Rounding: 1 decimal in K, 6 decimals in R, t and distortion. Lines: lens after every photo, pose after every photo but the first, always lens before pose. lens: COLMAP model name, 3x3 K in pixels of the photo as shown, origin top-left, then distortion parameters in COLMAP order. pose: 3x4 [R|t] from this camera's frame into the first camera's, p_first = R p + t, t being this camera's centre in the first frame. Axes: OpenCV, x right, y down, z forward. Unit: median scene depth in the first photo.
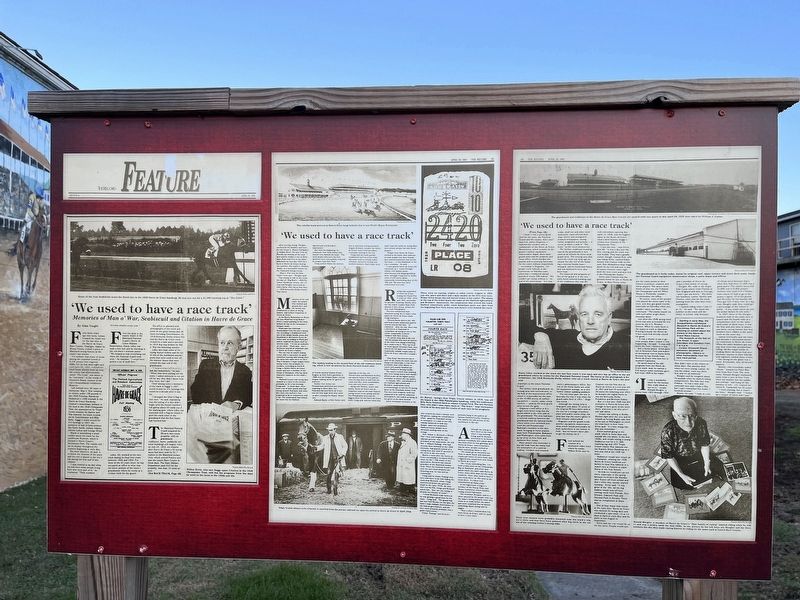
lens RADIAL K [[612.2, 0, 400.3], [0, 612.2, 303.2], [0, 0, 1]] dist [0.044531, -0.034562]
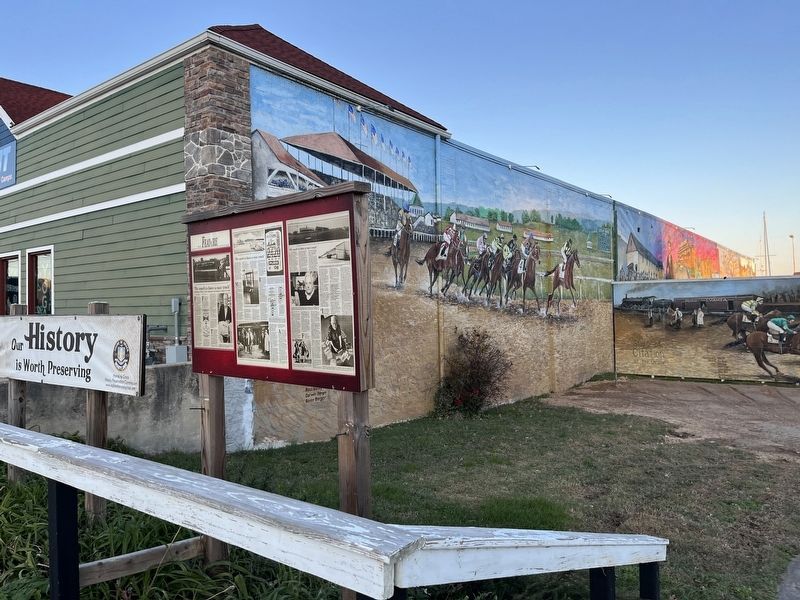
lens RADIAL K [[612.2, 0, 400.1], [0, 612.2, 296.3], [0, 0, 1]] dist [0.044531, -0.034562]
pose [[0.795158, -0.029210, -0.605698, 2.040689], [0.040061, 0.999188, 0.004406, 0.071151], [0.605077, -0.027768, 0.795683, -0.731617]]
